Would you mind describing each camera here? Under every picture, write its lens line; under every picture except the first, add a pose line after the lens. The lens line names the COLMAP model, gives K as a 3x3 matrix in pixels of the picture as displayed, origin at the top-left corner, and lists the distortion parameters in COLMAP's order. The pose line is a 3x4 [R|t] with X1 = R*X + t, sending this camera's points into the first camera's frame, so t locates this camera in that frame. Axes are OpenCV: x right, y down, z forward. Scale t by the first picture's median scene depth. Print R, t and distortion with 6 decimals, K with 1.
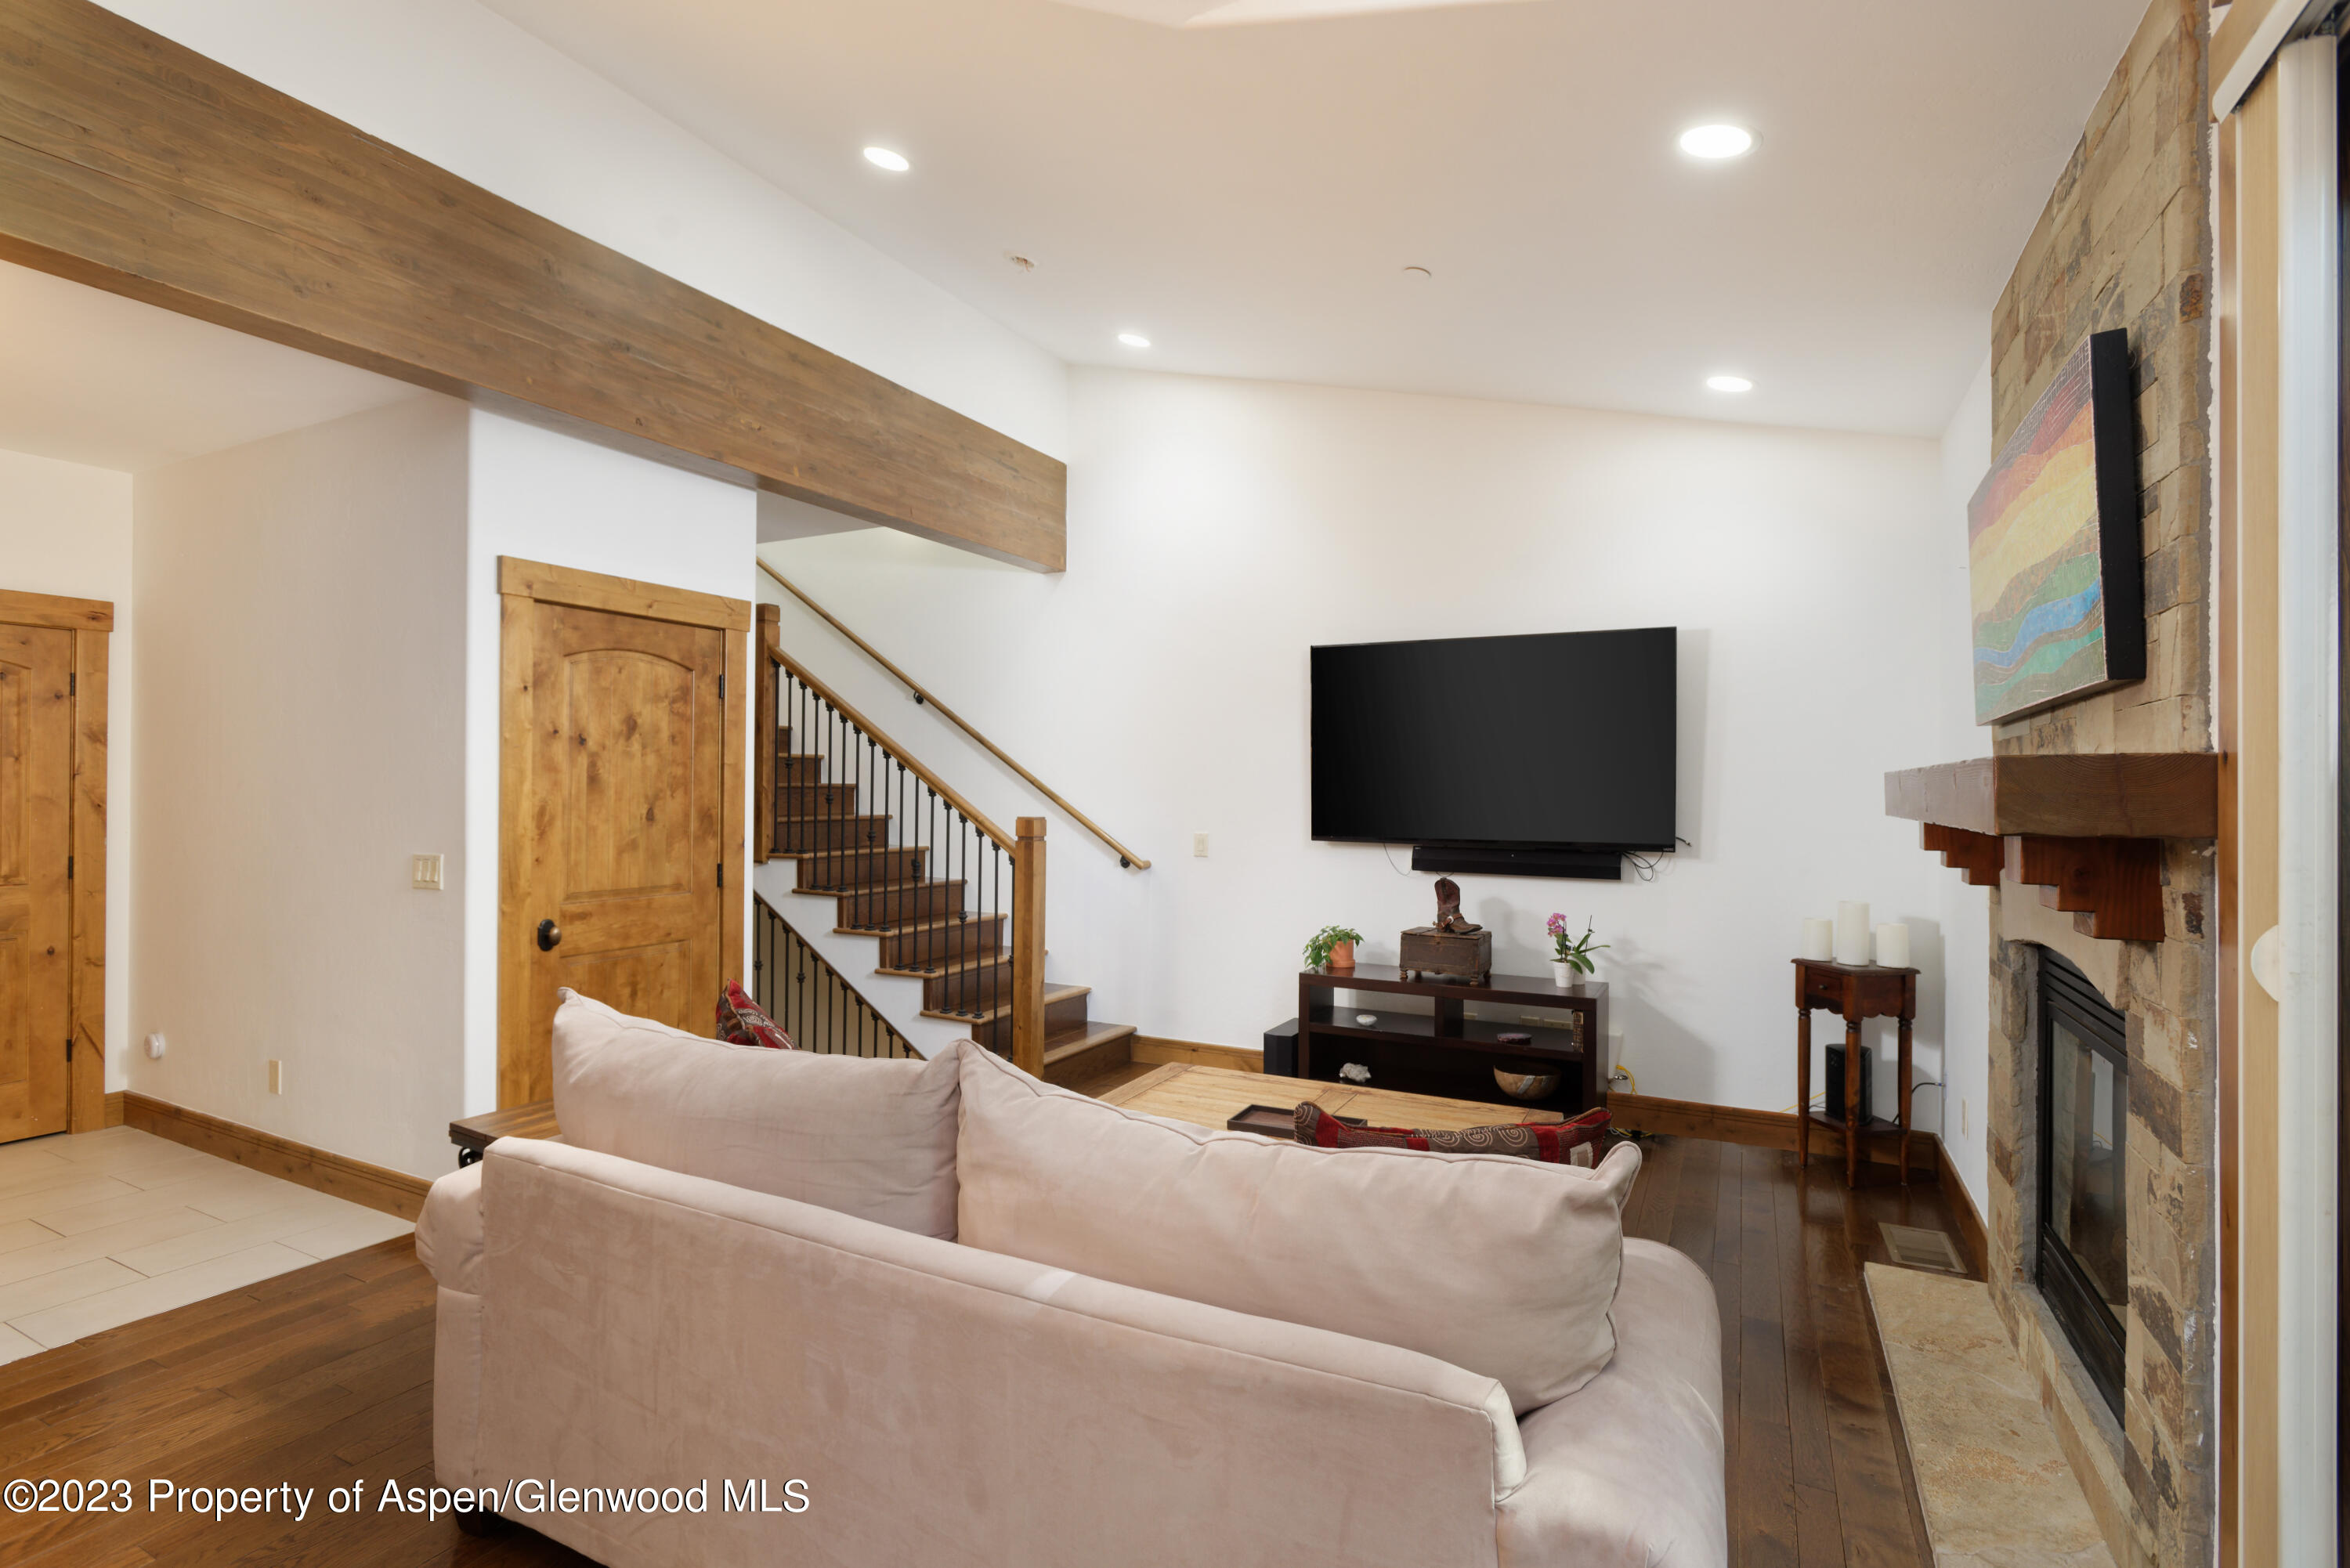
lens RADIAL K [[1105.3, 0, 1181.9], [0, 1105.3, 774.2], [0, 0, 1]] dist [-0.005299, 0.002891]
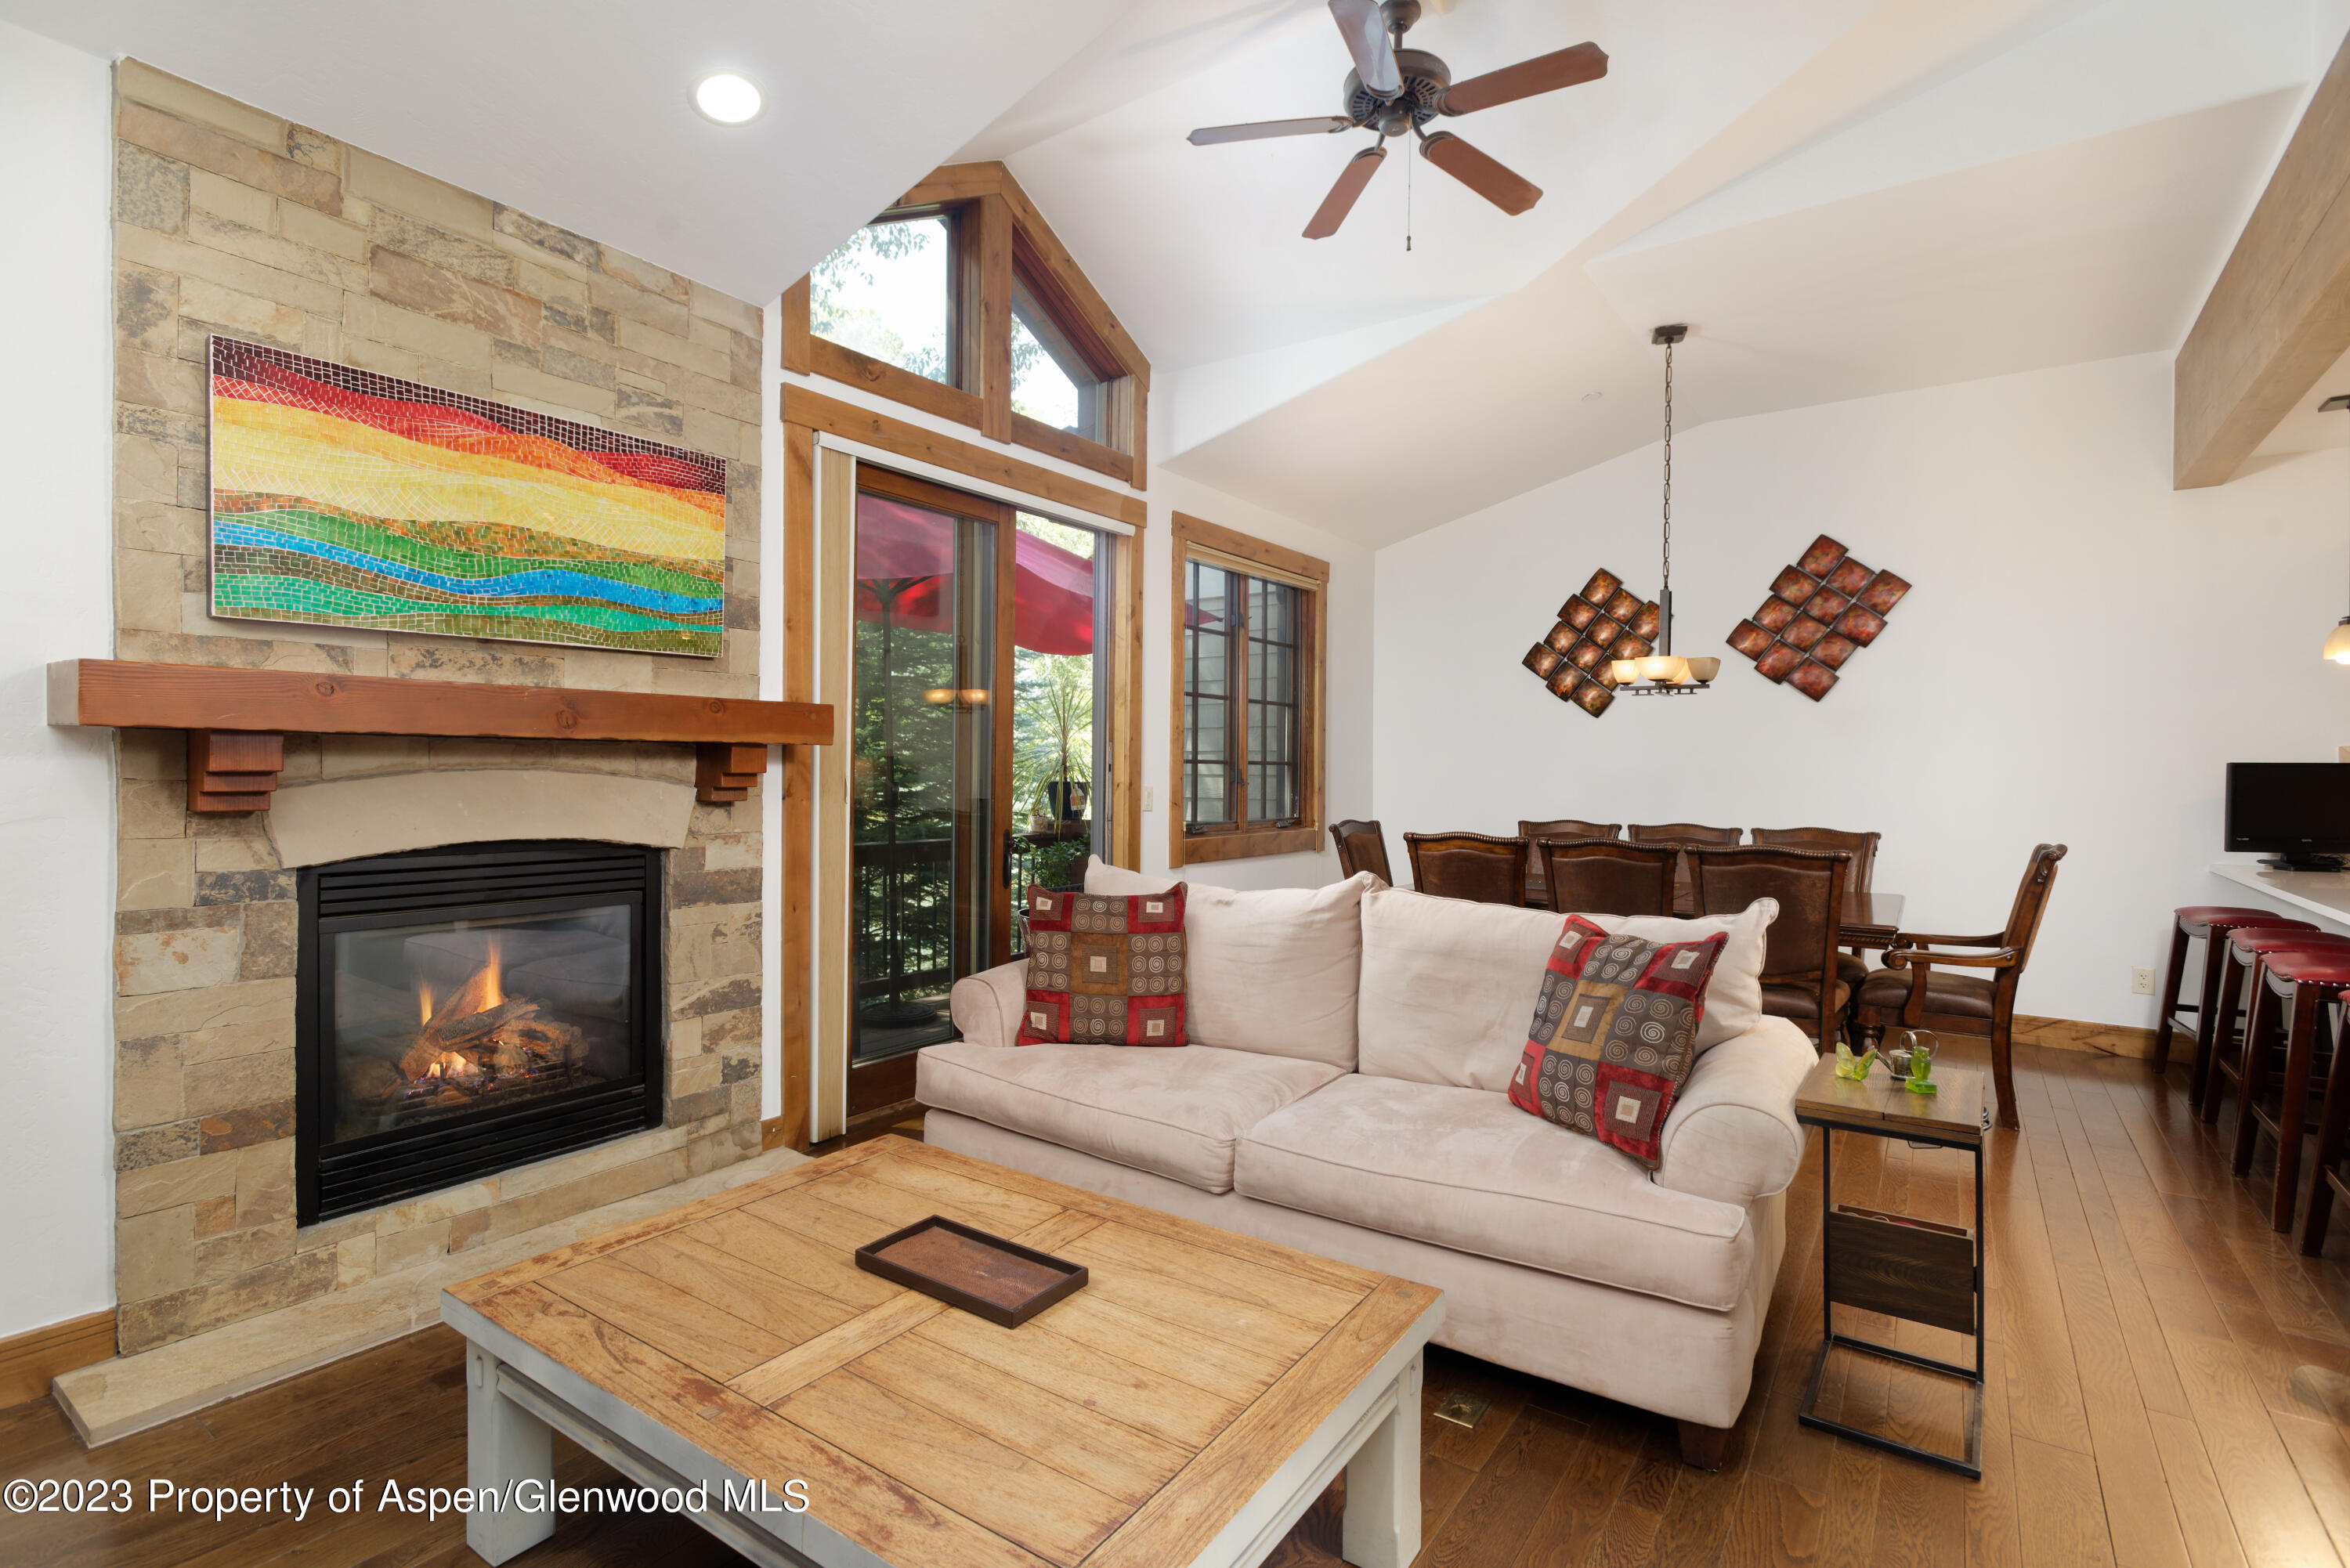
lens RADIAL K [[1105.3, 0, 1177.3], [0, 1105.3, 780.5], [0, 0, 1]] dist [-0.005299, 0.002891]
pose [[-0.991313, -0.018418, 0.130231, -0.052780], [-0.018028, 0.999829, 0.004169, 0.042369], [-0.130285, 0.001785, -0.991475, 1.135756]]
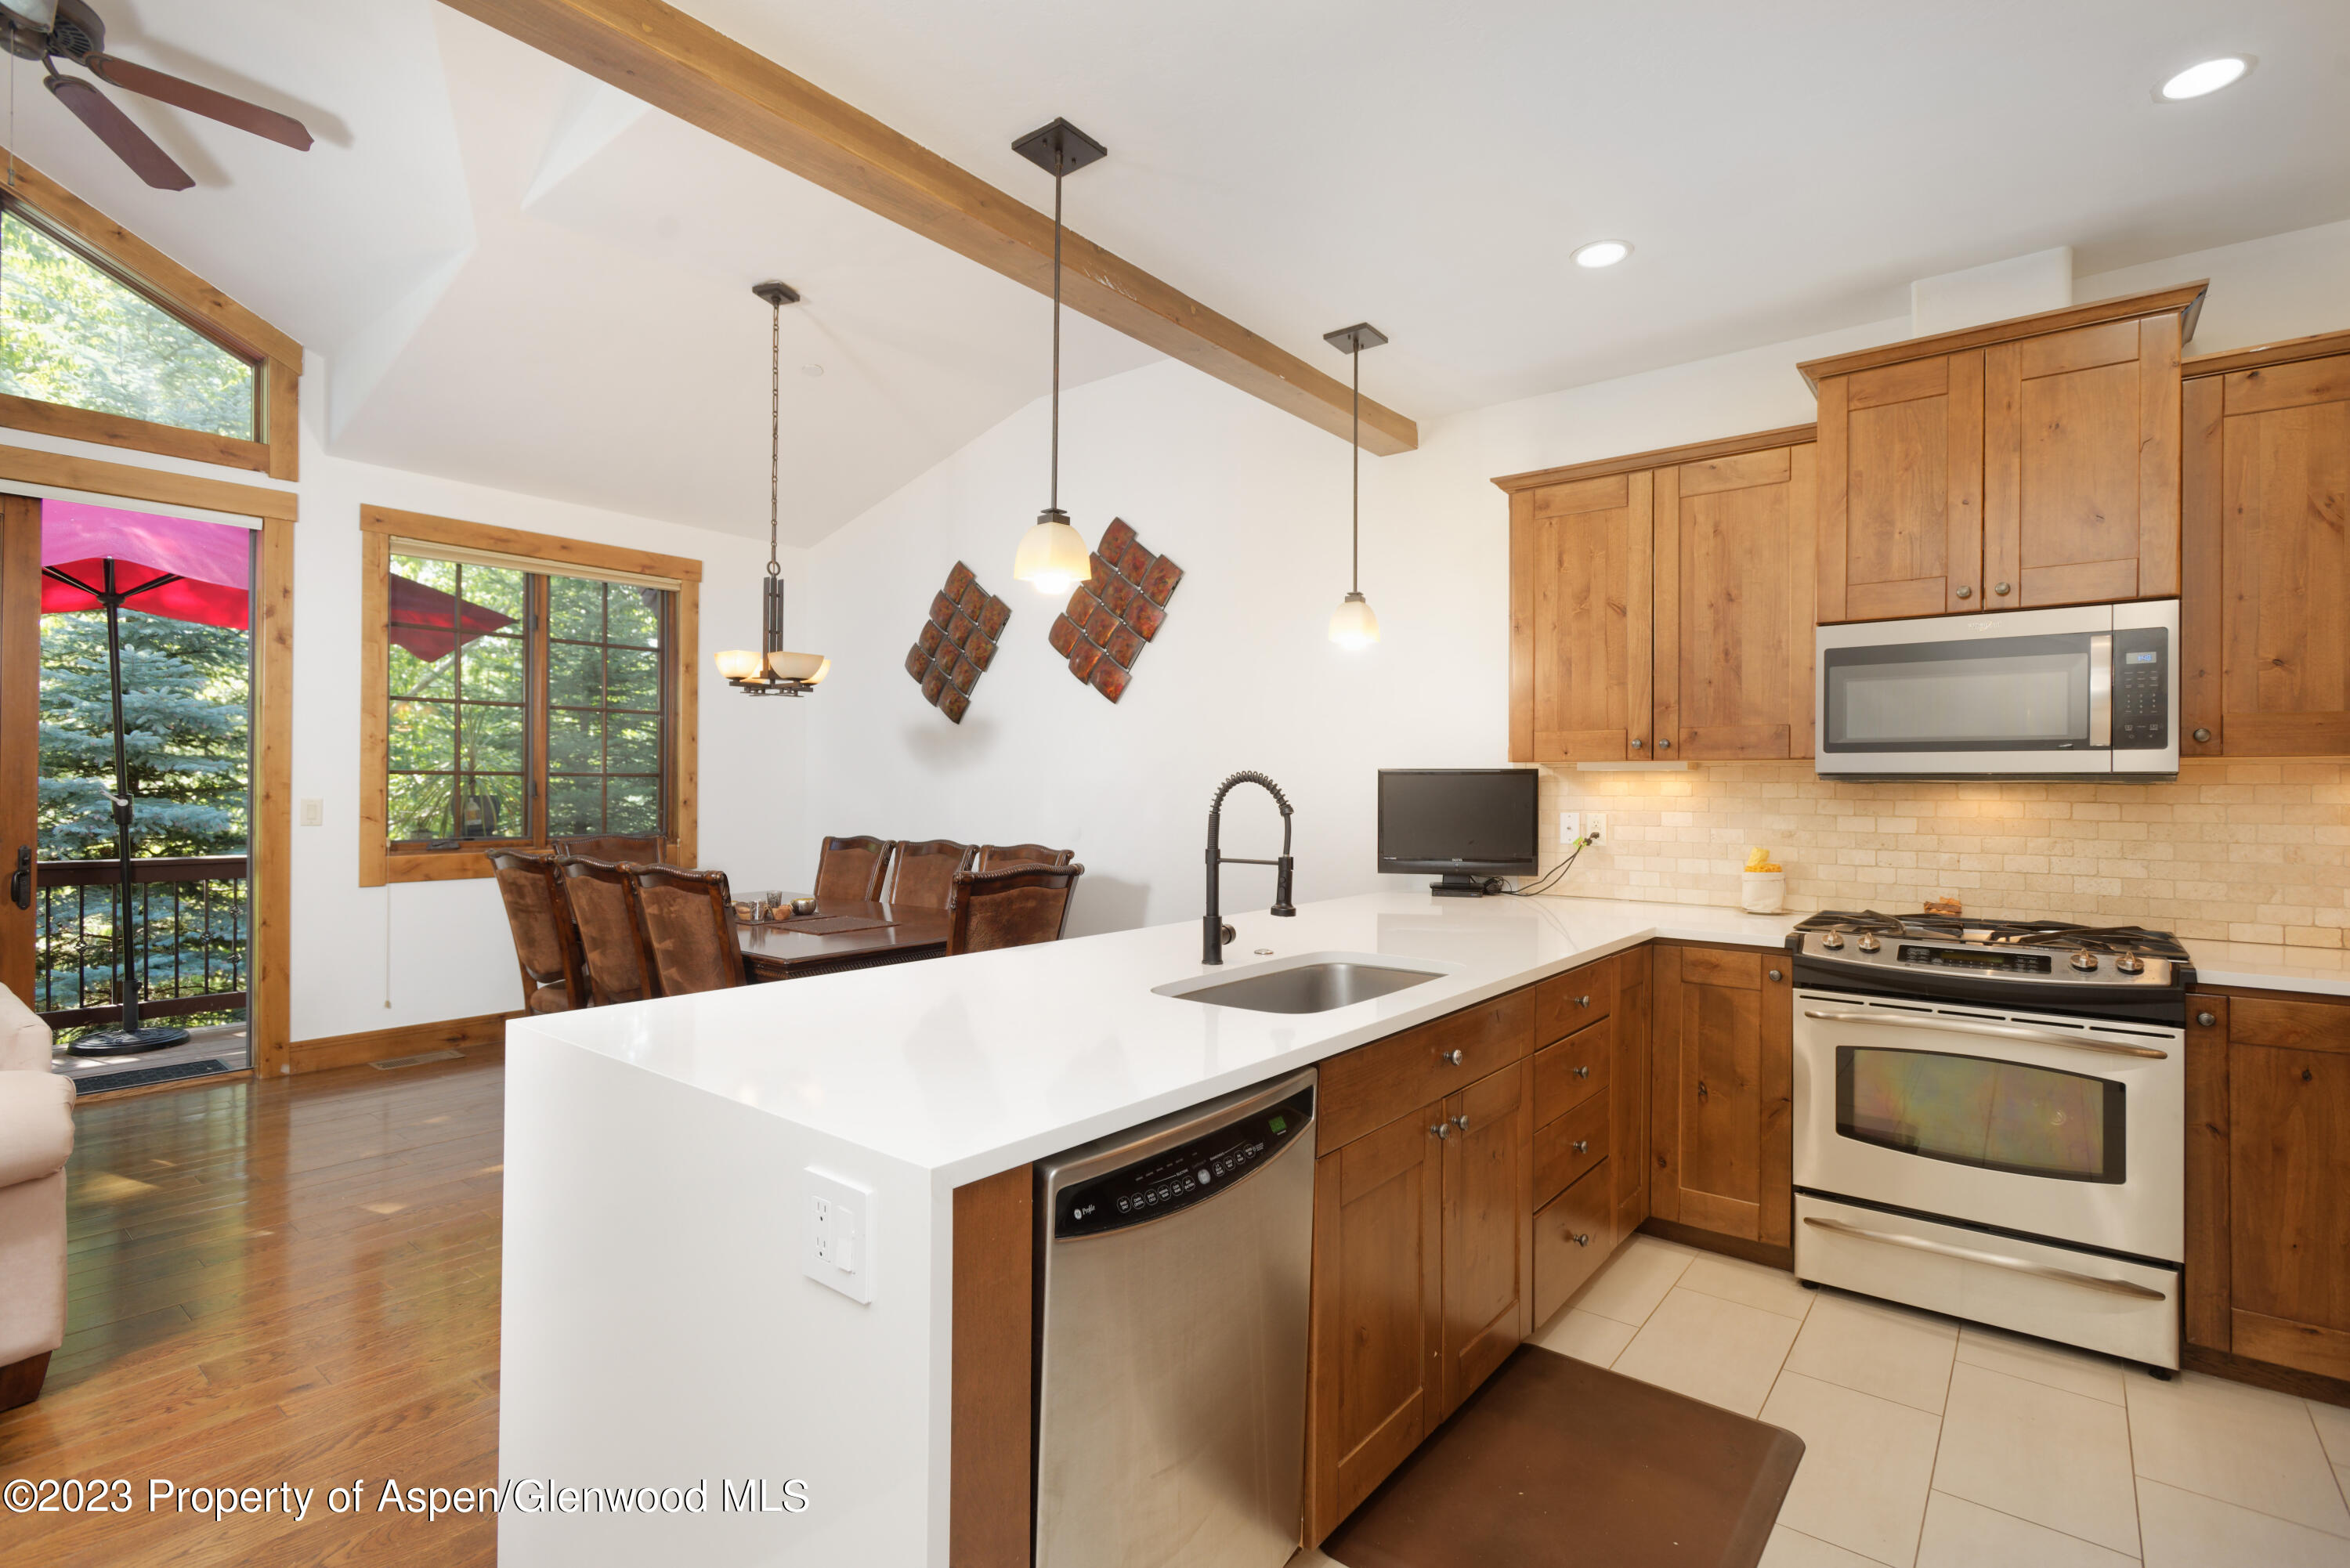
lens RADIAL K [[1105.3, 0, 1184.4], [0, 1105.3, 785.6], [0, 0, 1]] dist [-0.005299, 0.002891]
pose [[-0.982520, -0.014718, 0.185573, -0.927153], [-0.016202, 0.999848, -0.006481, 0.033726], [-0.185449, -0.009375, -0.982609, 0.883526]]
